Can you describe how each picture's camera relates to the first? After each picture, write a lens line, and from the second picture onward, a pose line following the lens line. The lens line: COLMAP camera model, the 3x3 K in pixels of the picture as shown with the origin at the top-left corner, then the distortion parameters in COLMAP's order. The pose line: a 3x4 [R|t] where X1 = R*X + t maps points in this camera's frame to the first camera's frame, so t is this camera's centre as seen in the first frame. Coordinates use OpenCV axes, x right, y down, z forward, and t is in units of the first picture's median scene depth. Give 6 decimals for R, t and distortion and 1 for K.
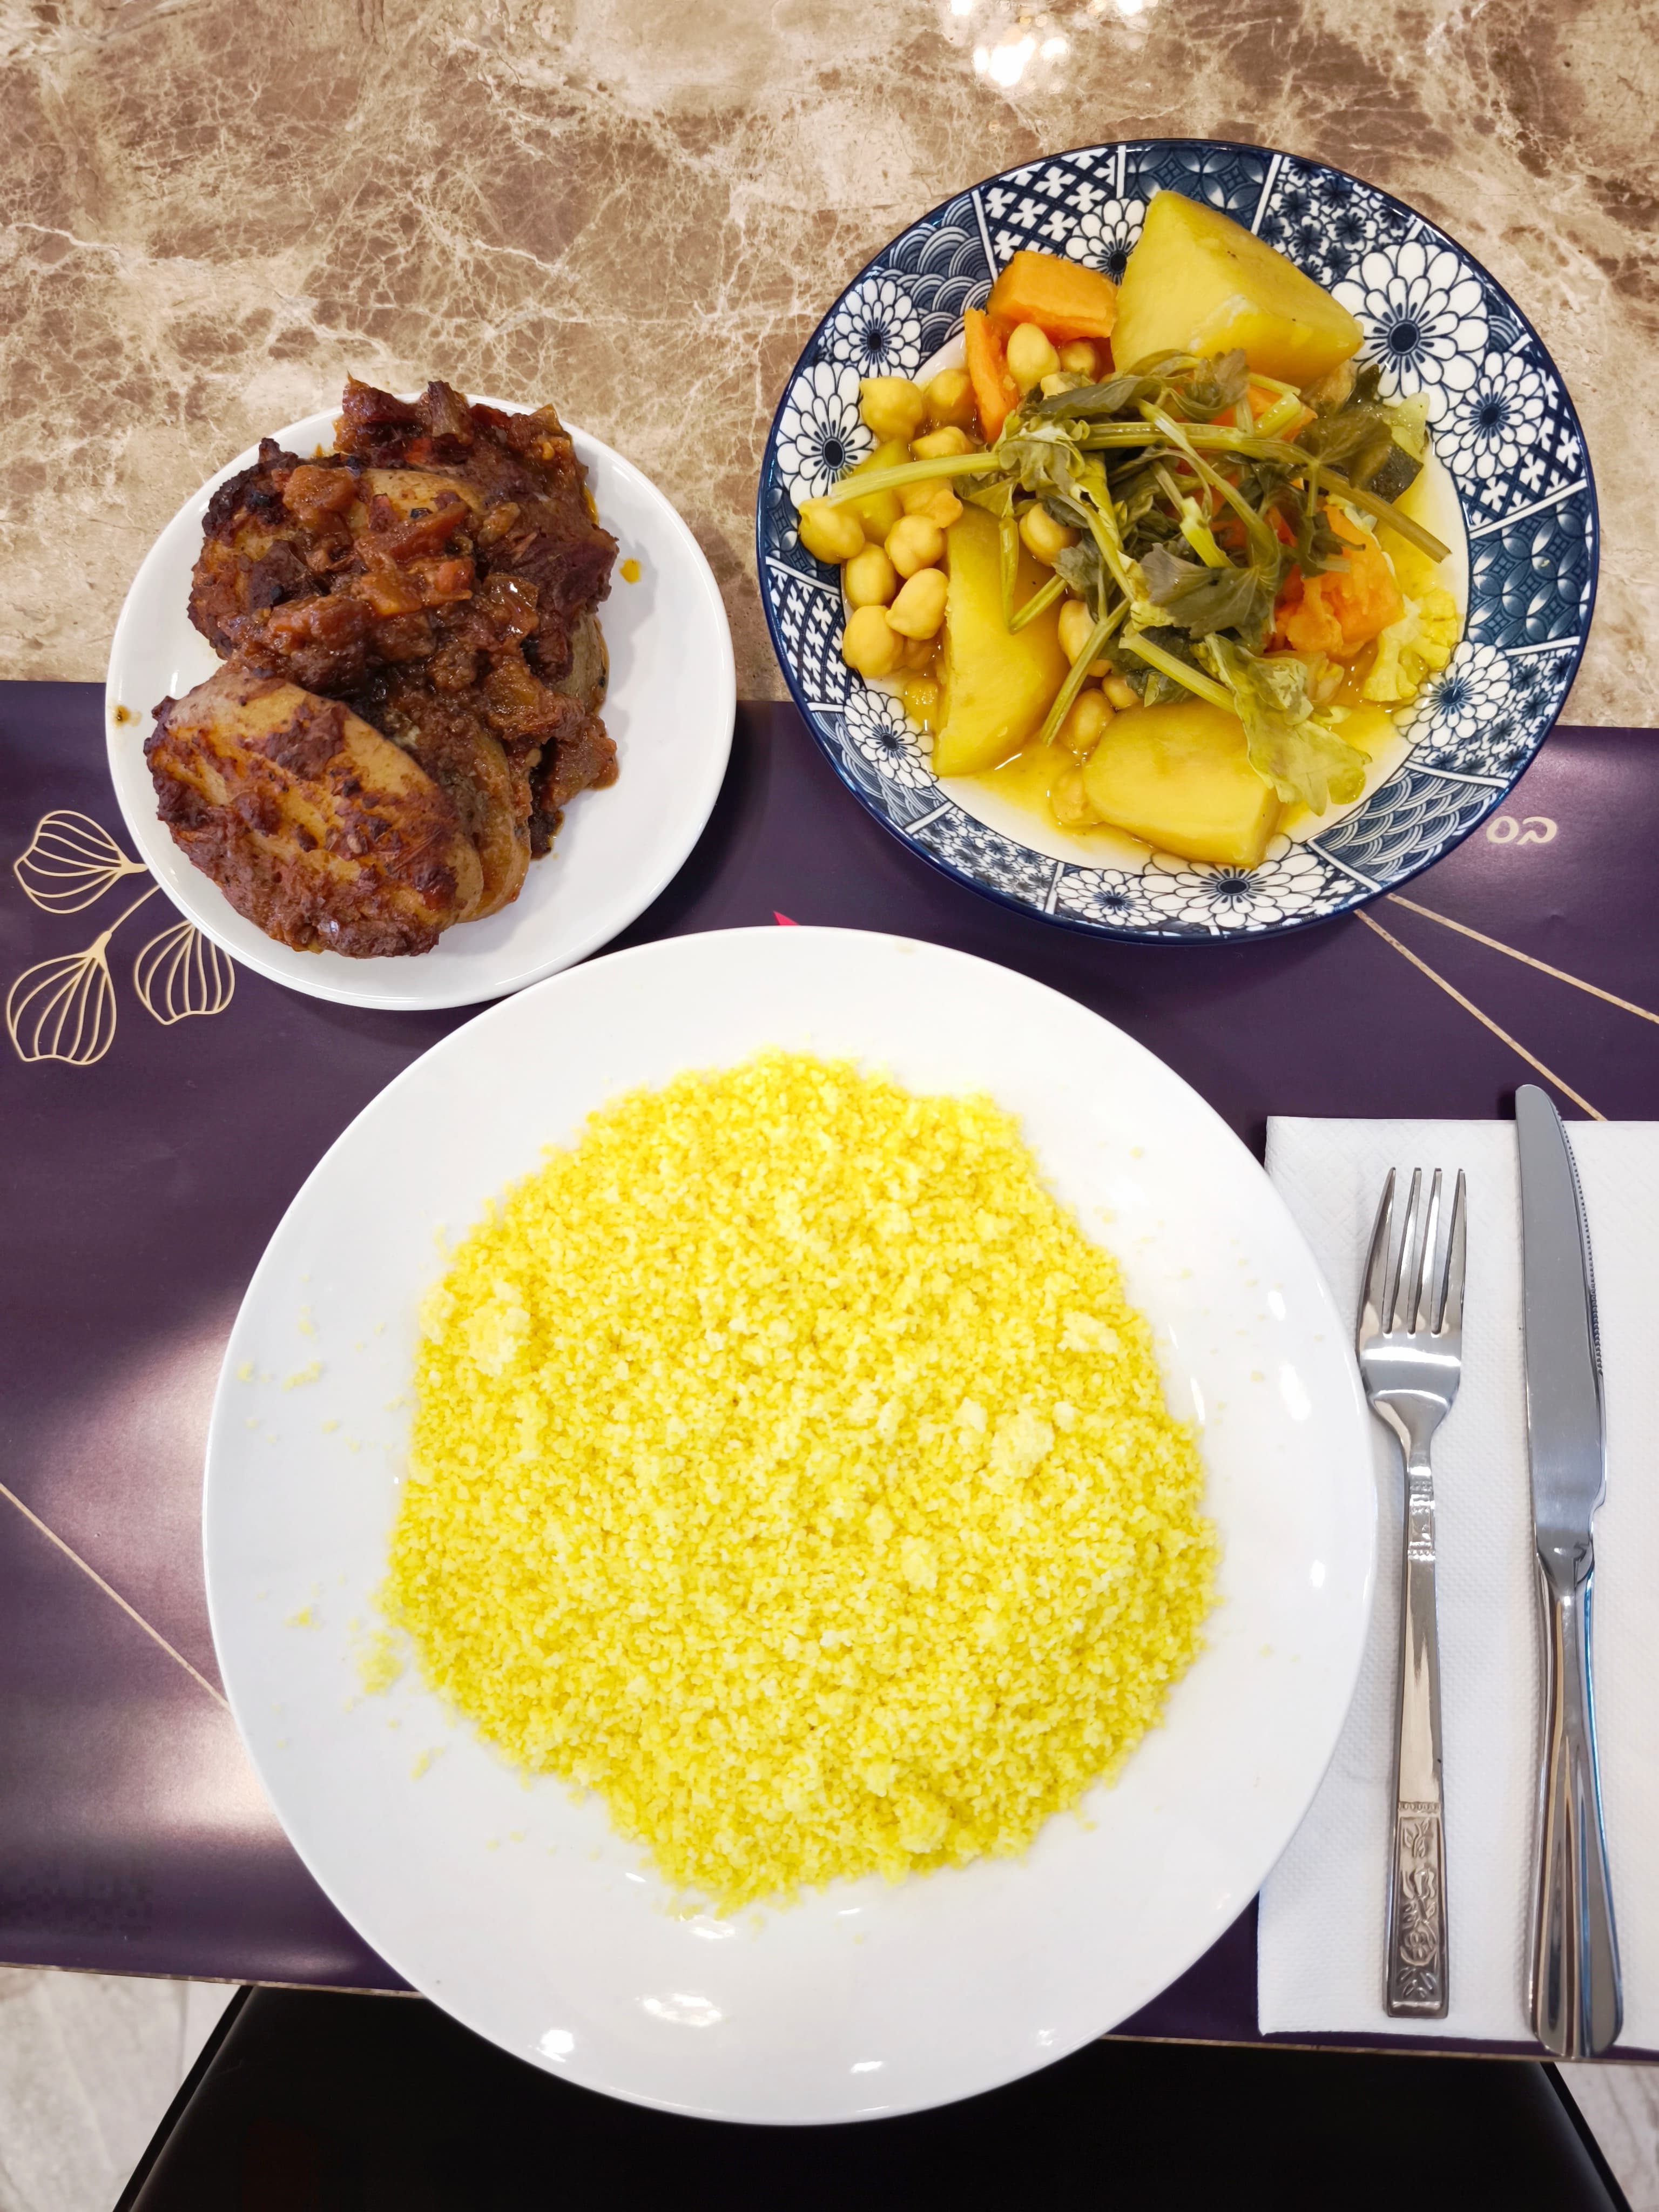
lens RADIAL K [[1494.8, 0, 831.8], [0, 1494.8, 1107.2], [0, 0, 1]] dist [-0.001658, -0.001345]
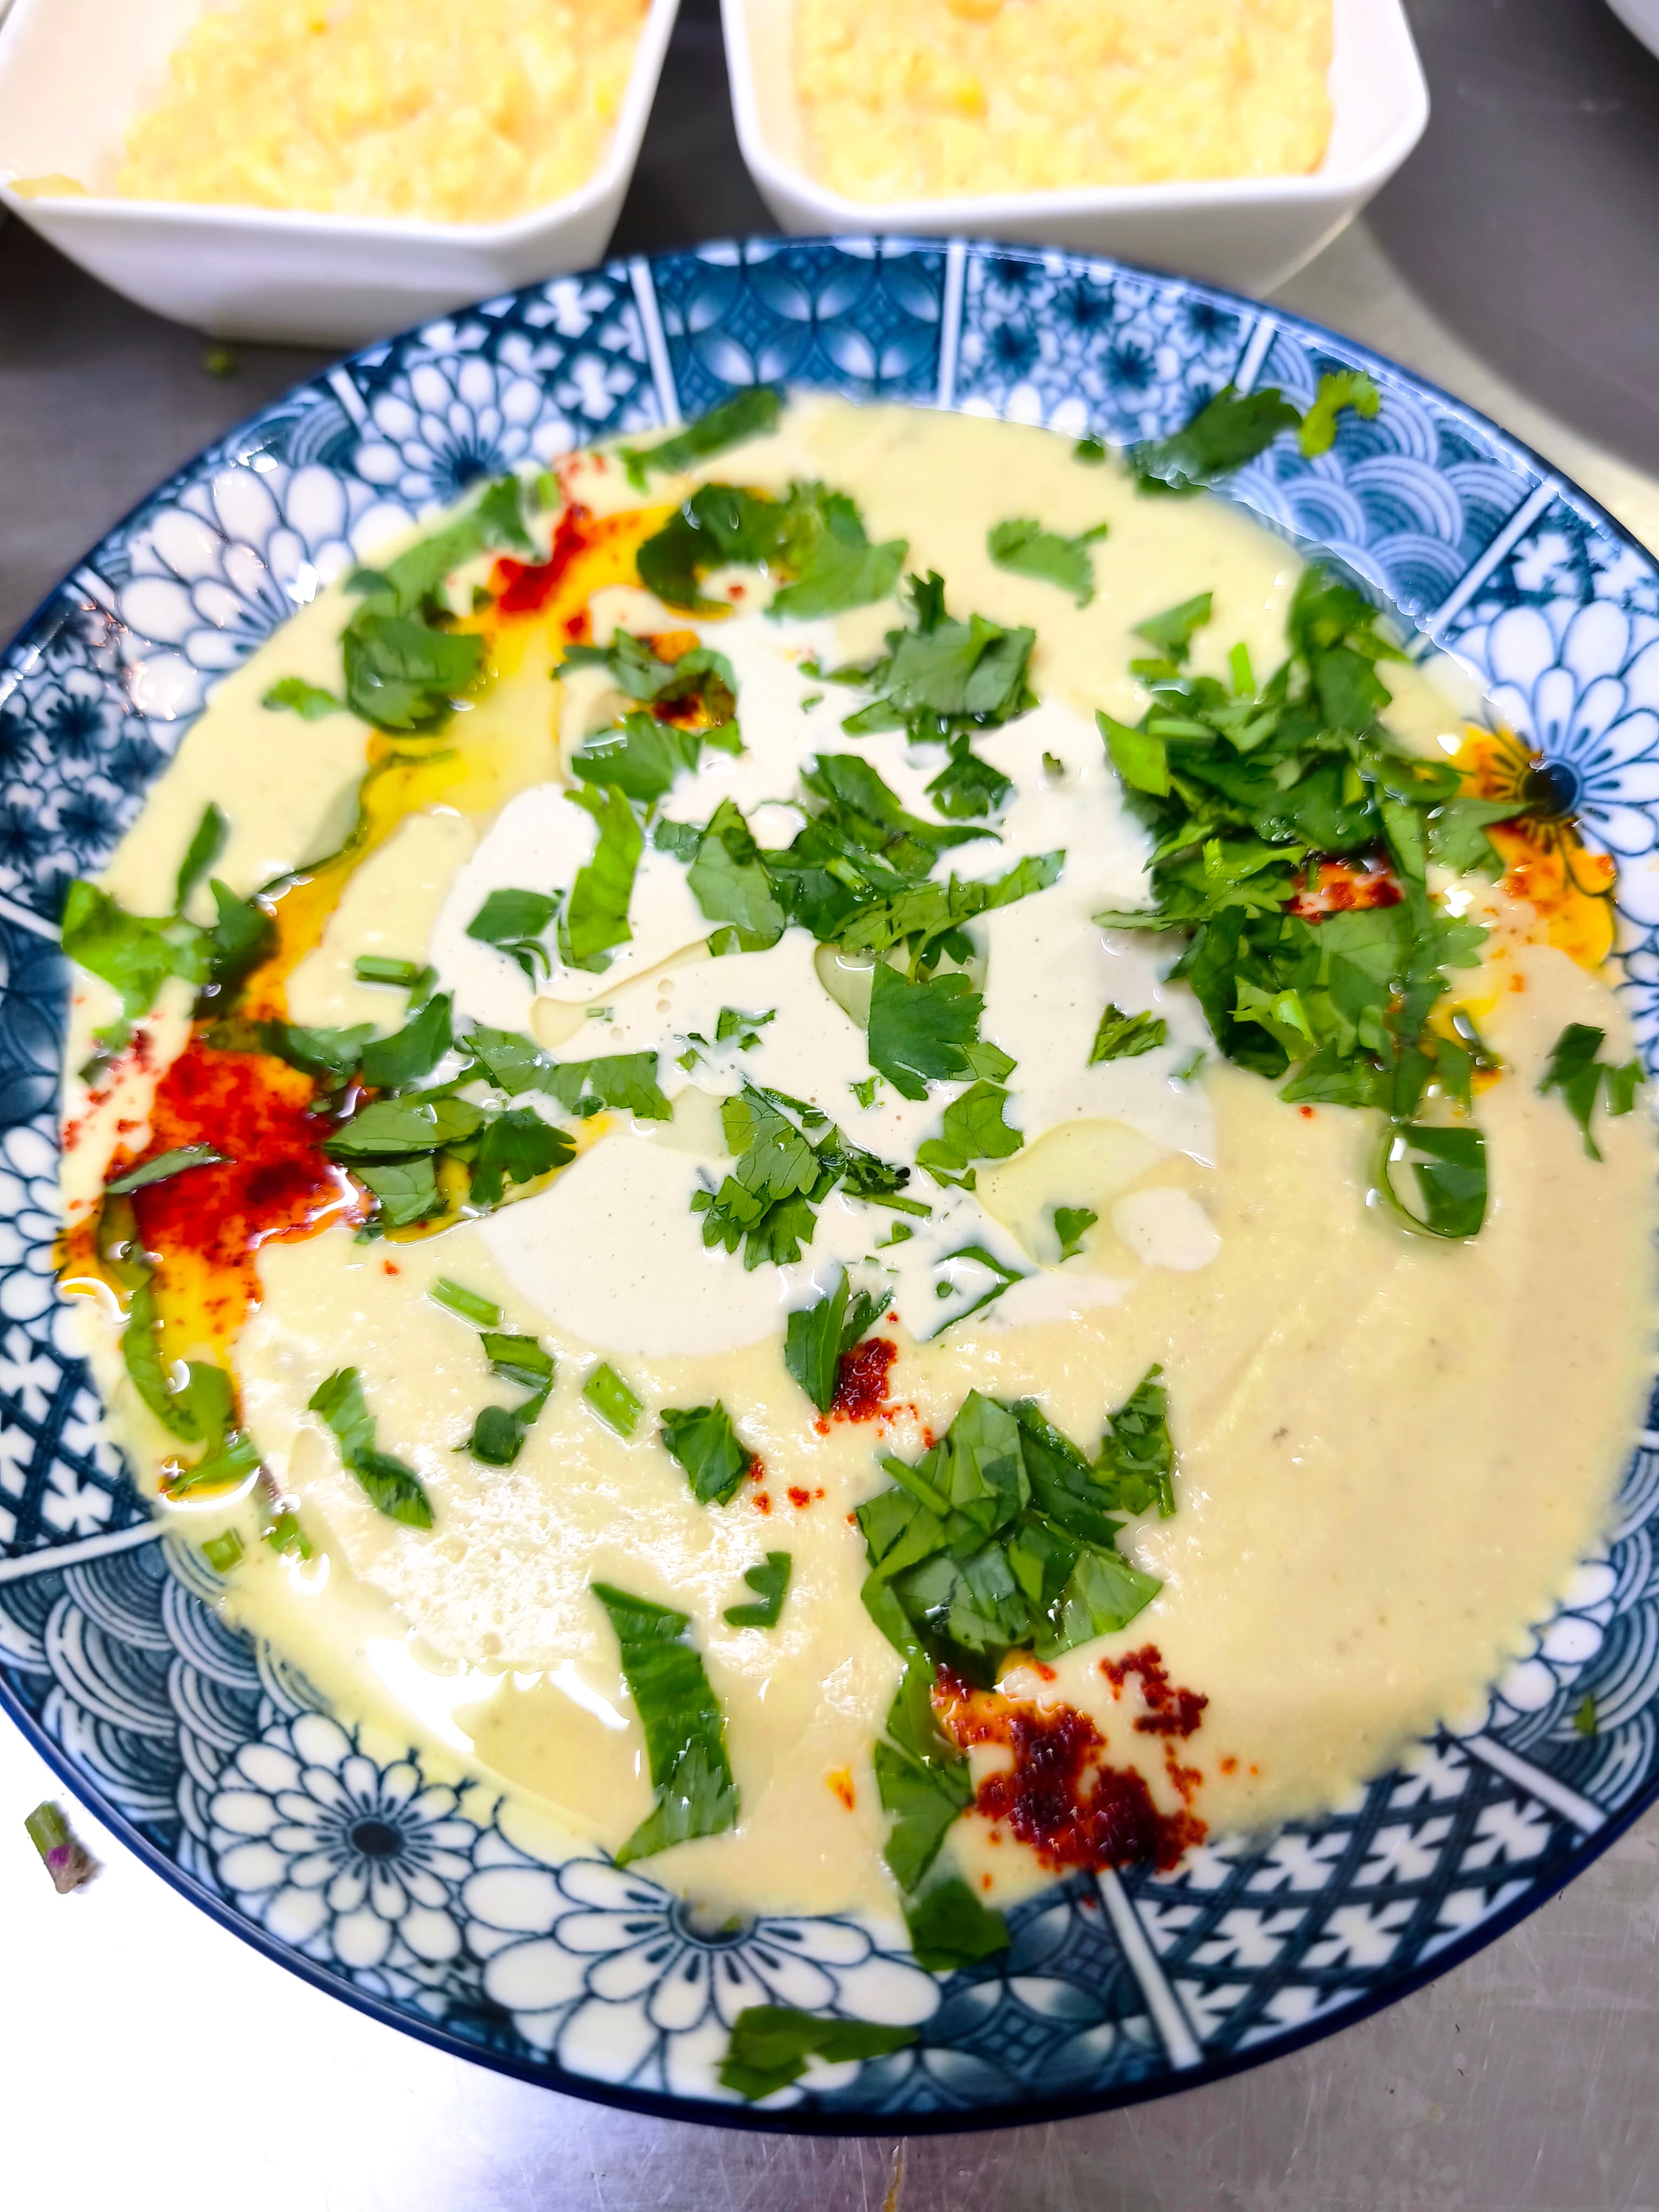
lens RADIAL K [[1736.0, 0, 827.4], [0, 1736.0, 1106.4], [0, 0, 1]] dist [-0.002752, -0.001490]
pose [[-0.172596, -0.875365, 0.451605, -0.020370], [0.983340, -0.126583, 0.130456, -0.452200], [-0.057031, 0.466598, 0.882629, 0.589167]]
